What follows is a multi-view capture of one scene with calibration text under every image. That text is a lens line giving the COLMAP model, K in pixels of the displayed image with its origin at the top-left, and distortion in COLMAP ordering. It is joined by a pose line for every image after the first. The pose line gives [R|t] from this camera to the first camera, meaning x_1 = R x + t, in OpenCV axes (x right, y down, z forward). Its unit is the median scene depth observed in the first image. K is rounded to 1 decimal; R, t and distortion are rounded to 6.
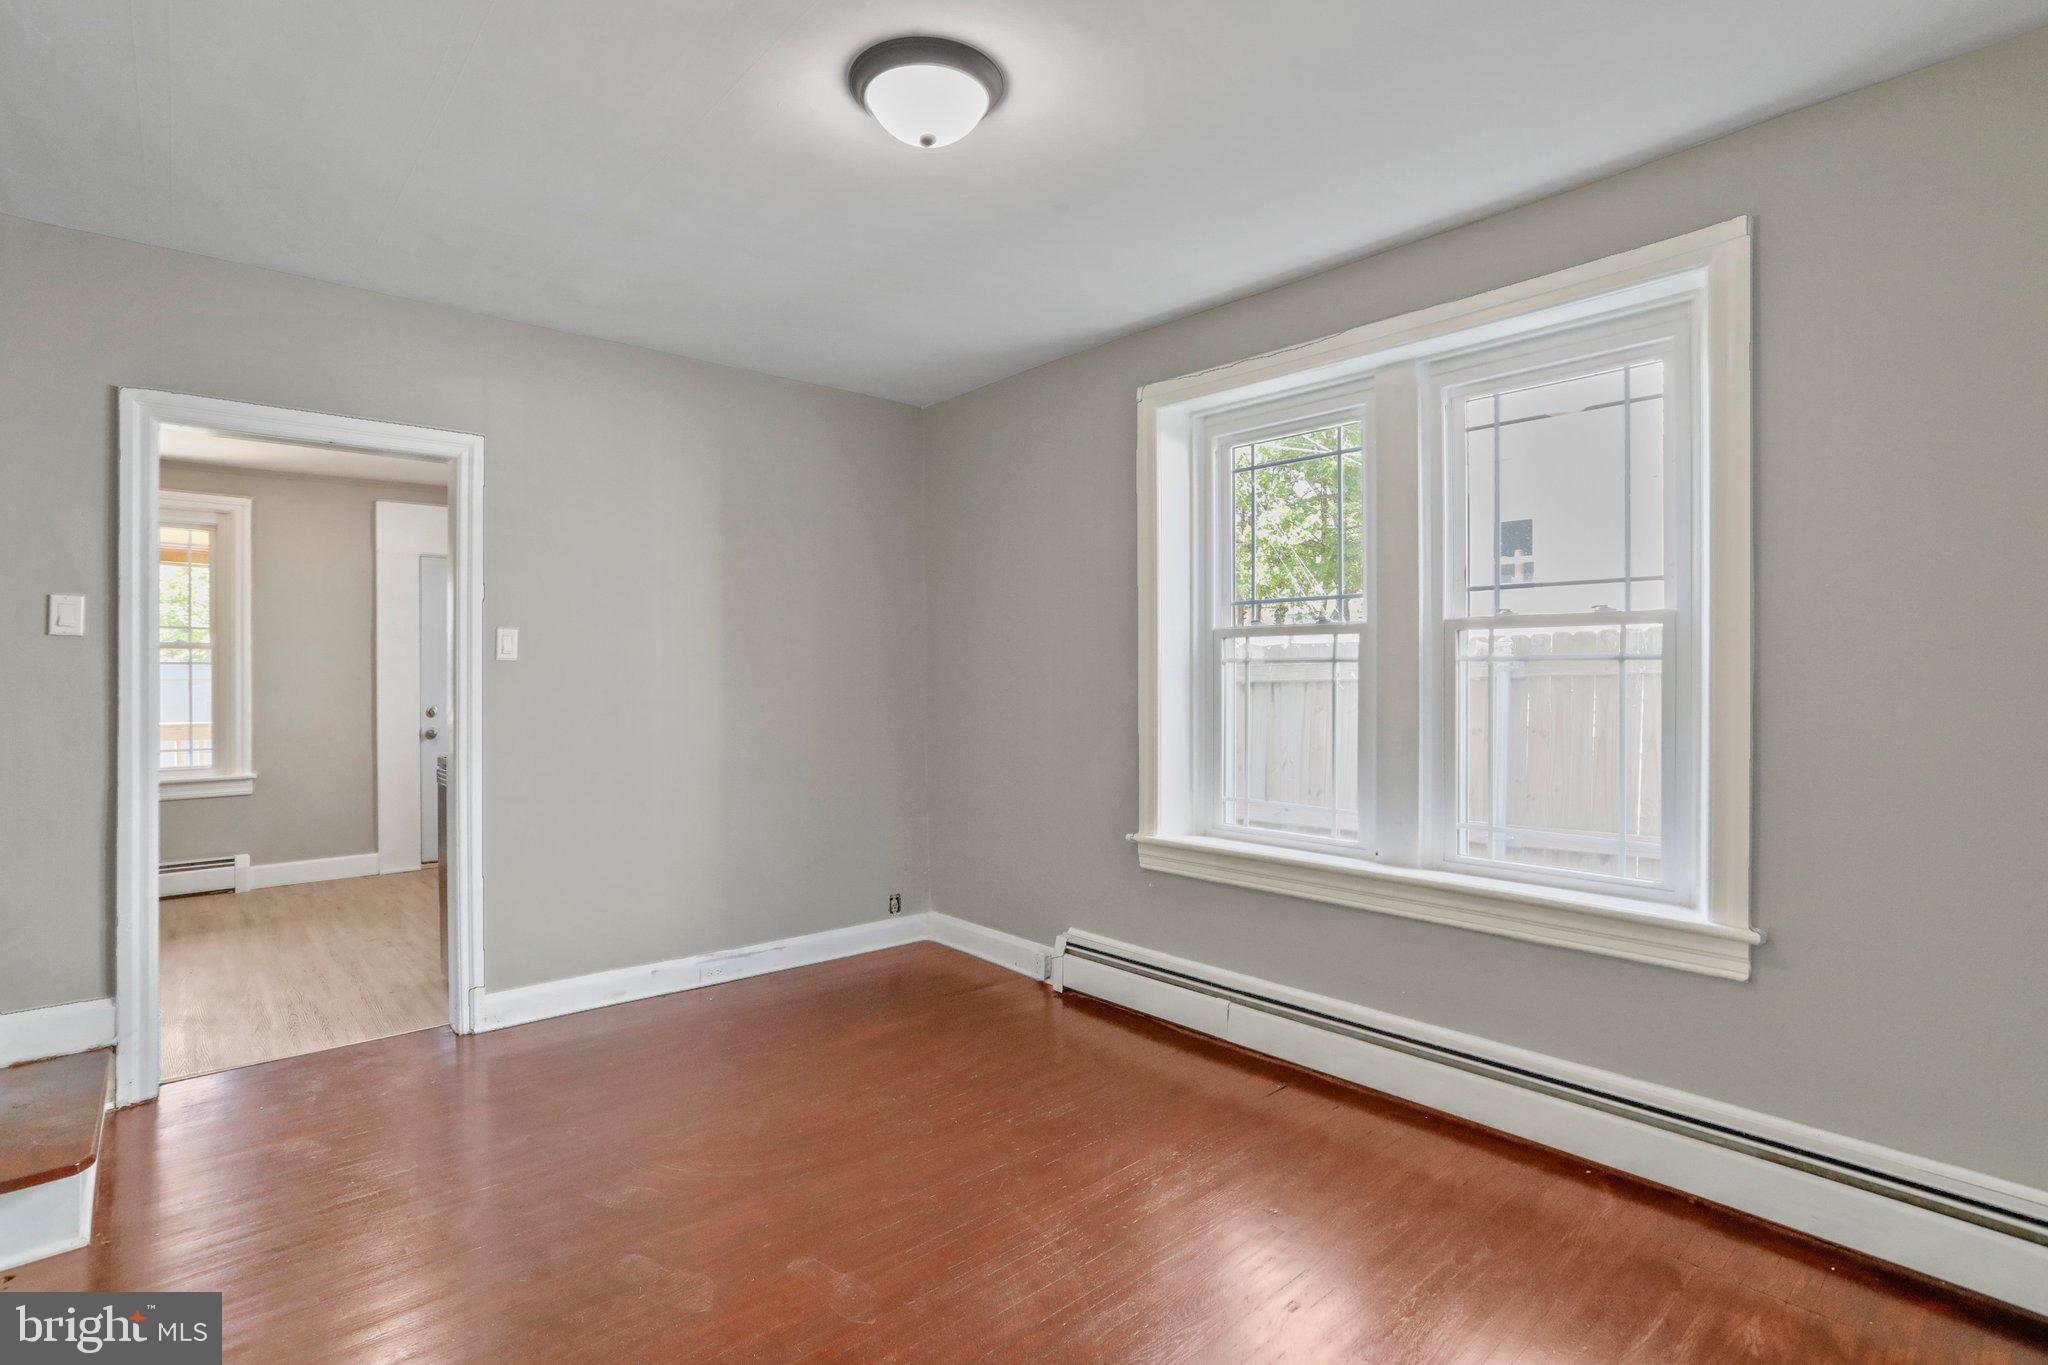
lens RADIAL K [[990.3, 0, 1013.2], [0, 990.3, 679.7], [0, 0, 1]] dist [-0.054814, 0.023968]
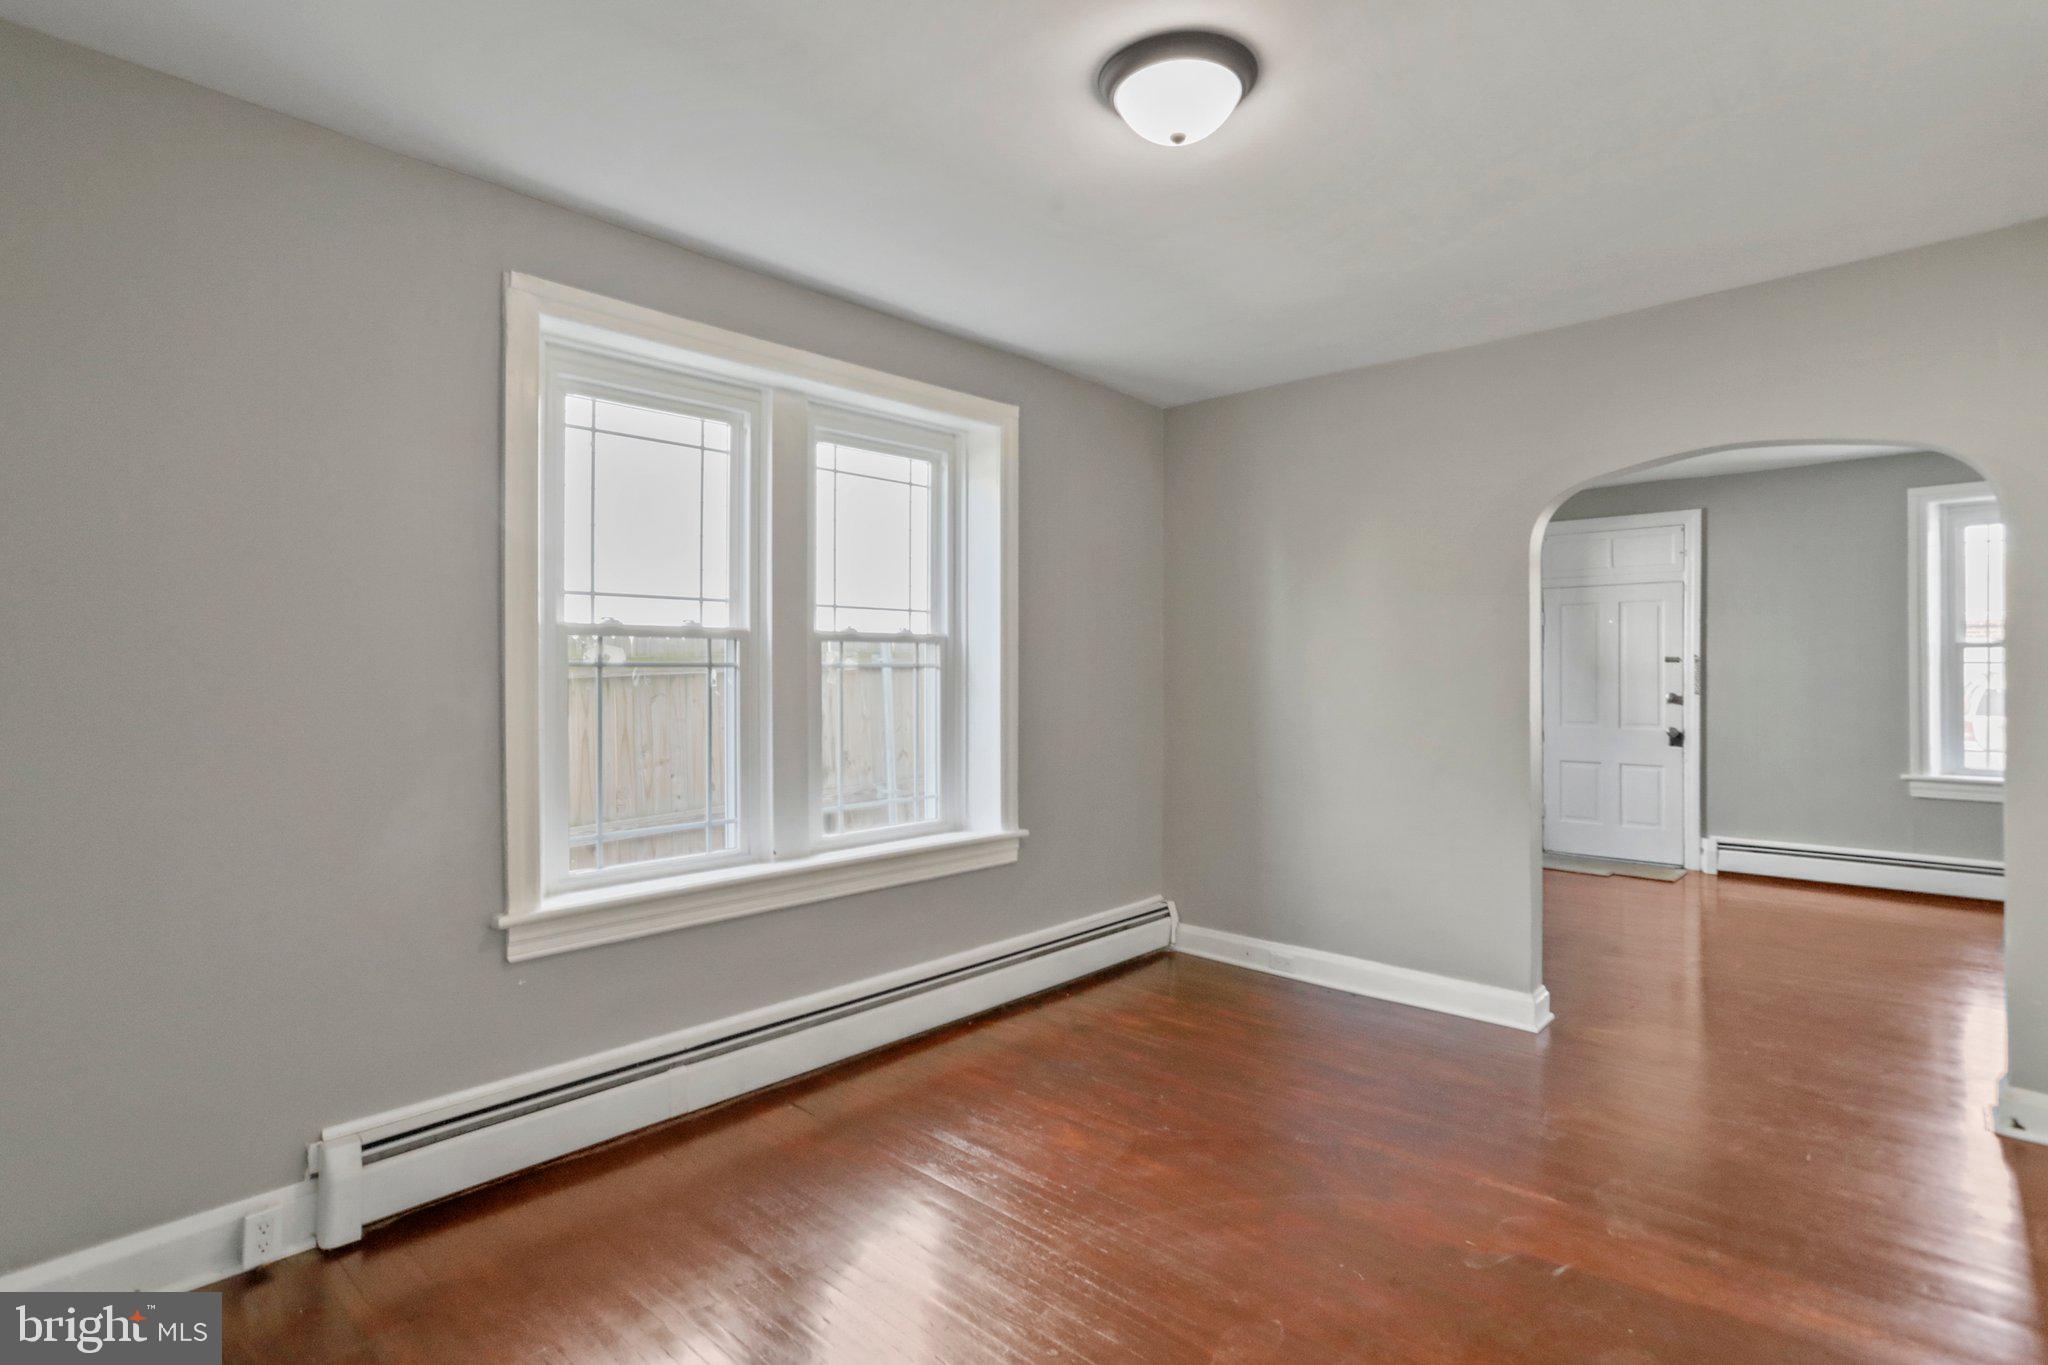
lens RADIAL K [[1002.1, 0, 1028.1], [0, 1002.1, 666.1], [0, 0, 1]] dist [-0.056339, 0.023823]
pose [[-0.111540, 0.009009, 0.993719, -0.673586], [0.010225, 0.999916, -0.007917, -0.008588], [-0.993707, 0.009278, -0.111622, 0.809847]]
